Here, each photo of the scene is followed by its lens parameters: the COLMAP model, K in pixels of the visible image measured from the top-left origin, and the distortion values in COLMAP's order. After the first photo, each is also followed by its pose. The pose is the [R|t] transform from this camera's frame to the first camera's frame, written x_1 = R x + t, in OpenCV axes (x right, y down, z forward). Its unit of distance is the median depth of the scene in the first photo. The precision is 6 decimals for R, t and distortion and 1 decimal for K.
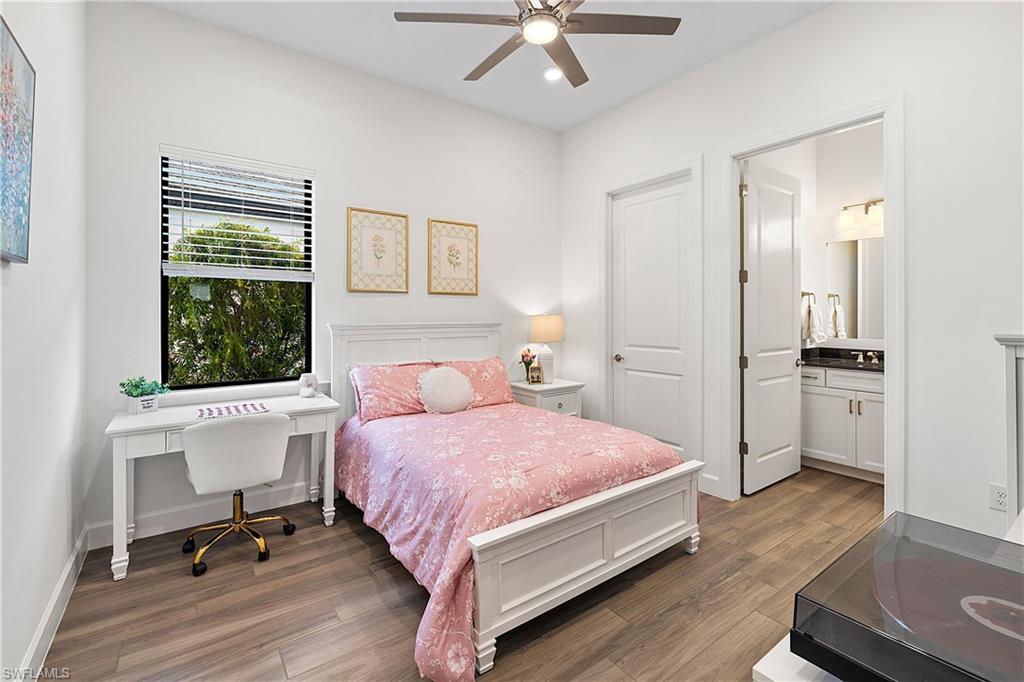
lens RADIAL K [[454.9, 0, 512.5], [0, 454.9, 322.2], [0, 0, 1]] dist [-0.000257, 0.000164]
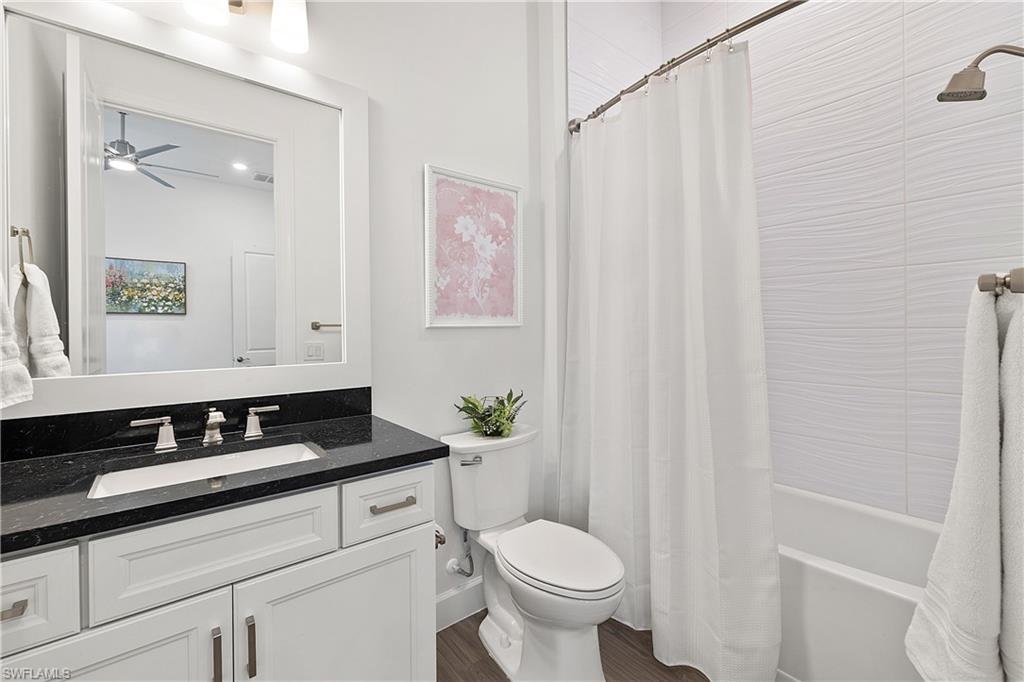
lens RADIAL K [[438.7, 0, 512.6], [0, 438.7, 333.7], [0, 0, 1]] dist [0.010666, 0.000065]
pose [[-0.040492, -0.000464, 0.999180, 0.463665], [0.016588, 0.999862, 0.001136, 0.013509], [-0.999042, 0.016621, -0.040479, 0.782426]]
